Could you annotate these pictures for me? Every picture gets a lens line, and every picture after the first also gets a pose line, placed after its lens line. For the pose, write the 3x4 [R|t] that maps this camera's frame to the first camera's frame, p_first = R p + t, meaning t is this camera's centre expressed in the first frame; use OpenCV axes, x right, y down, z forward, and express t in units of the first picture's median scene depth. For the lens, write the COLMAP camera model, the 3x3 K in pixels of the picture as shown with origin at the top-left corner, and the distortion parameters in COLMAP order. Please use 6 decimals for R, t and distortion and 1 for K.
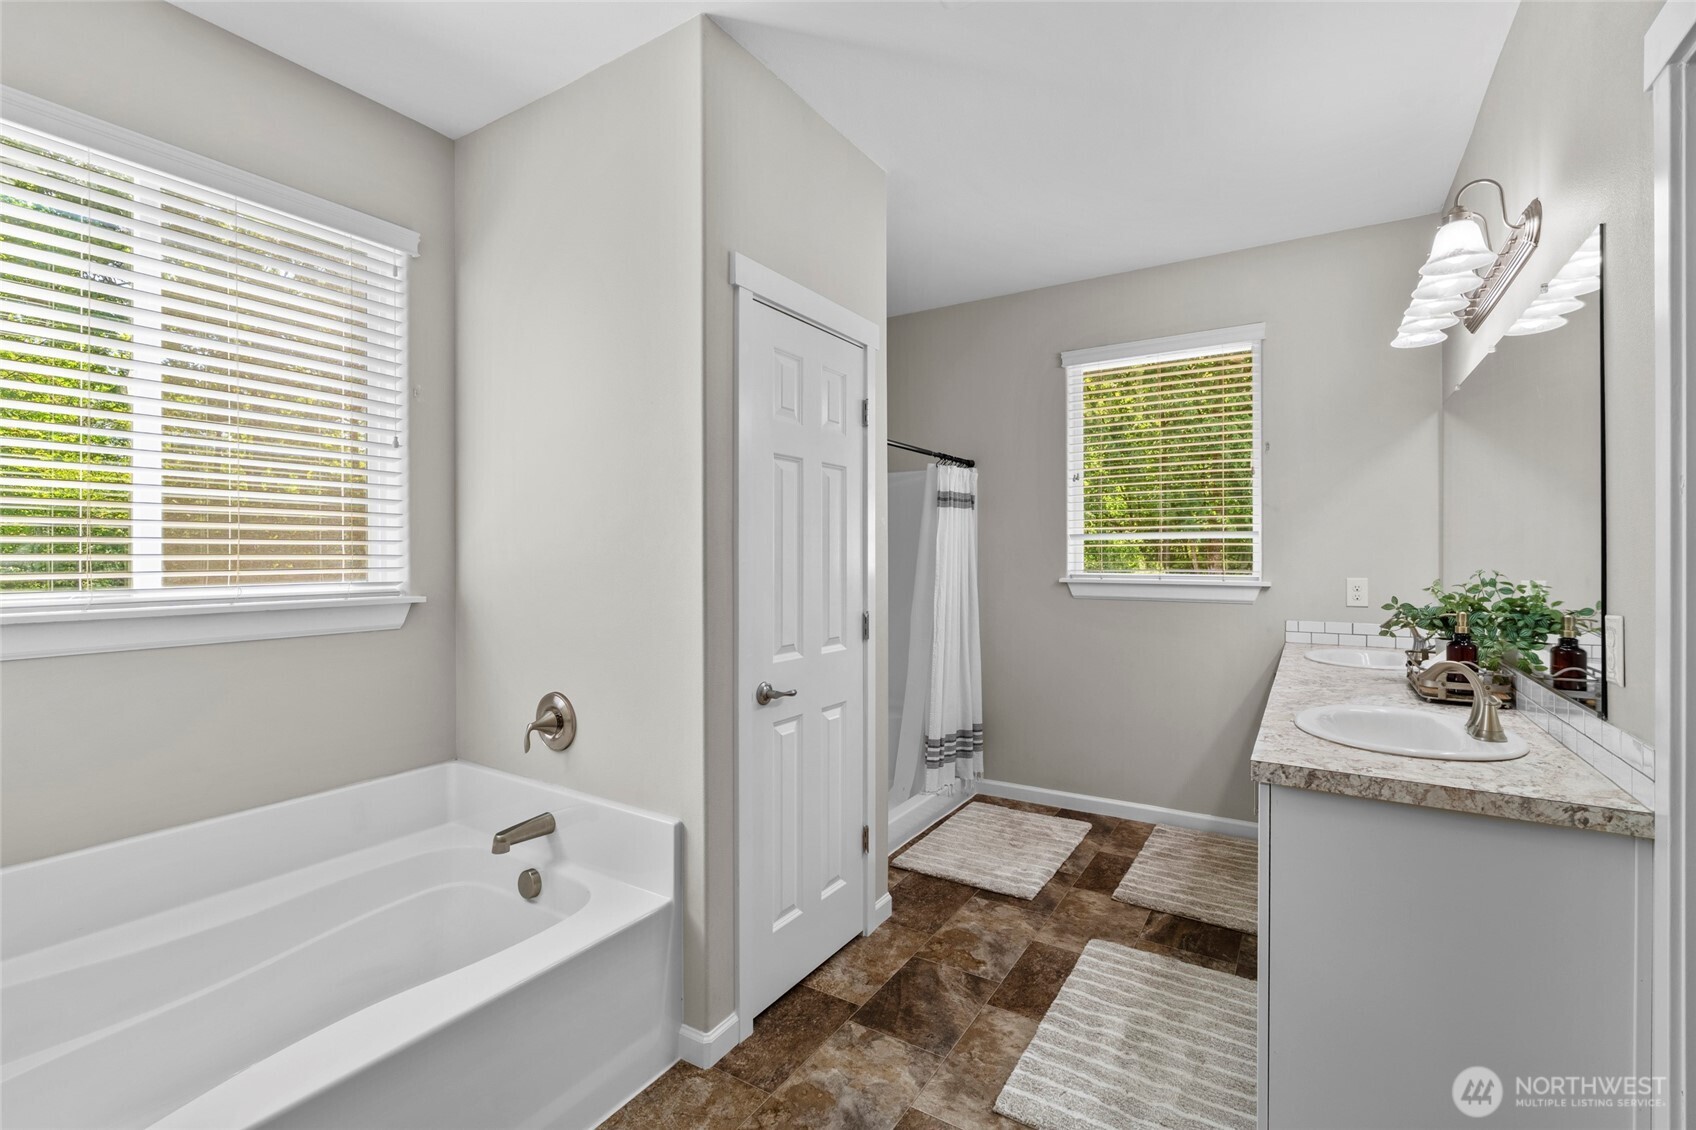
lens RADIAL K [[750.0, 0, 863.8], [0, 750.0, 585.6], [0, 0, 1]] dist [-0.001375, -0.000311]
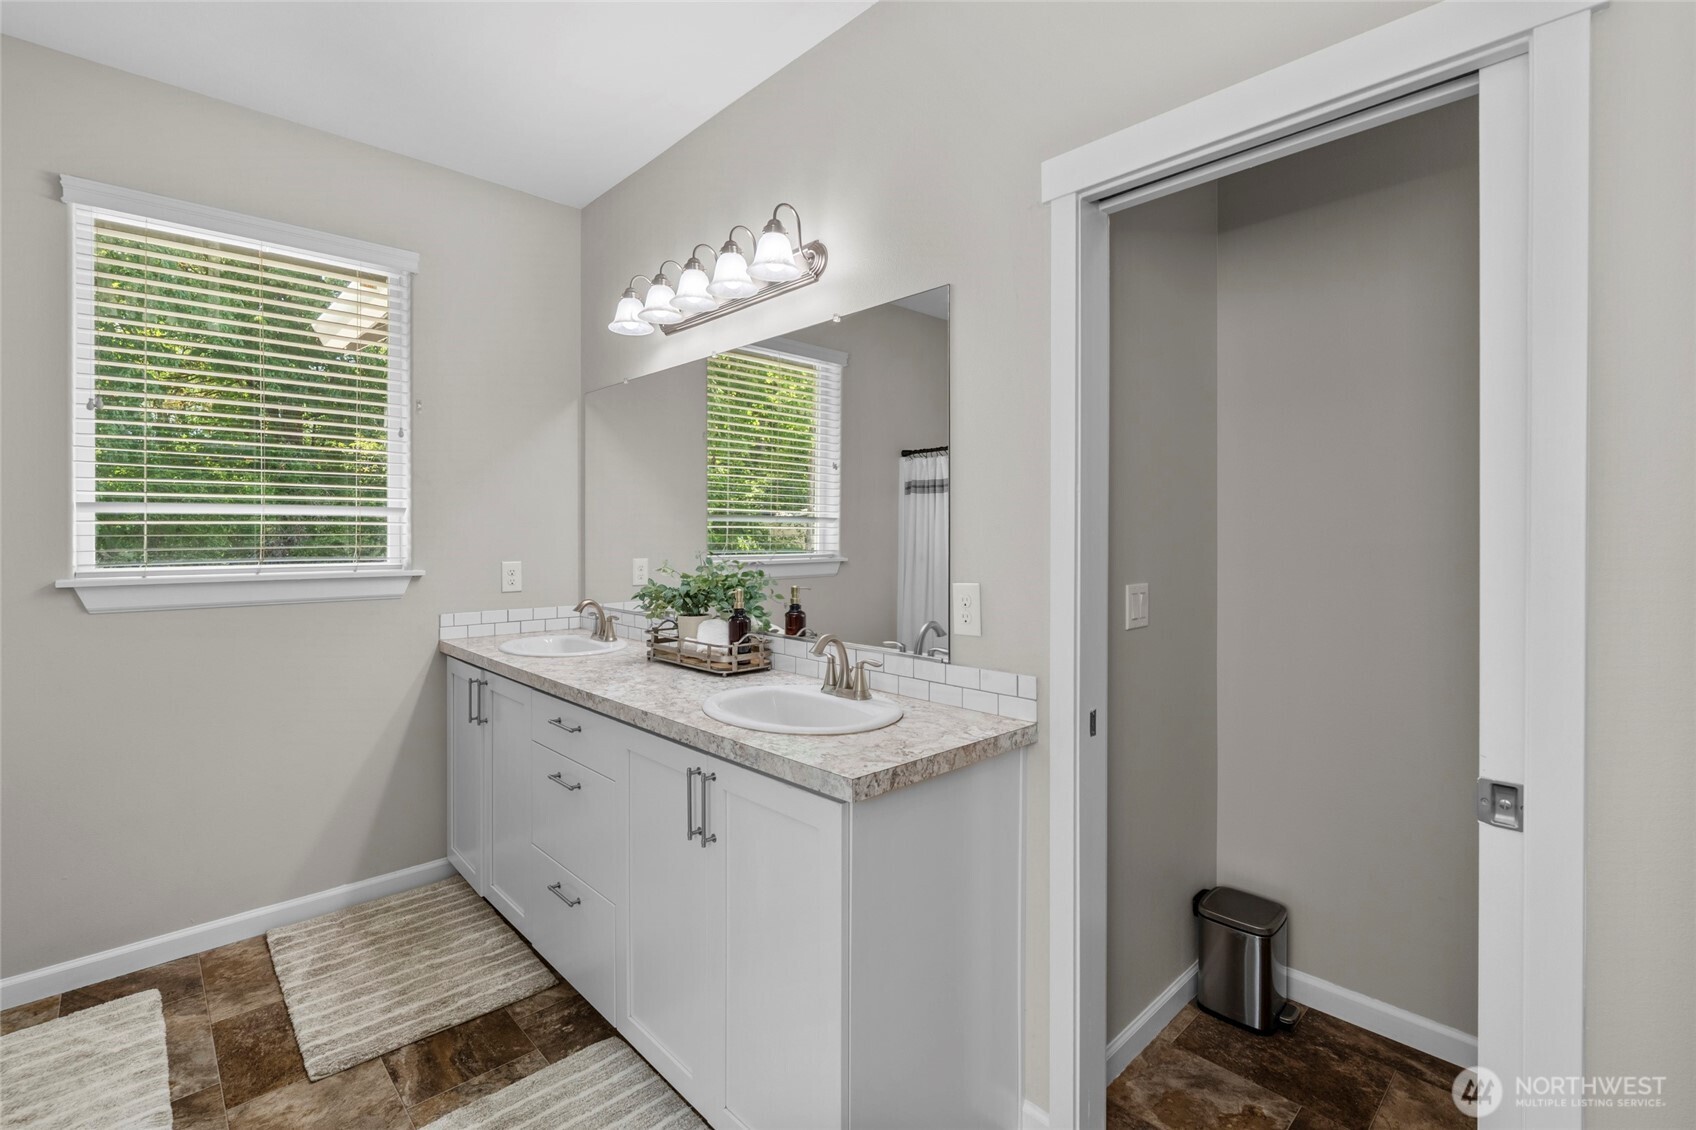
lens RADIAL K [[751.7, 0, 851.5], [0, 751.7, 549.0], [0, 0, 1]] dist [-0.003412, 0.000069]
pose [[0.266150, -0.018484, 0.963754, -0.130160], [0.041160, 0.999122, 0.007796, -0.015238], [-0.963052, 0.037593, 0.266677, 0.328957]]
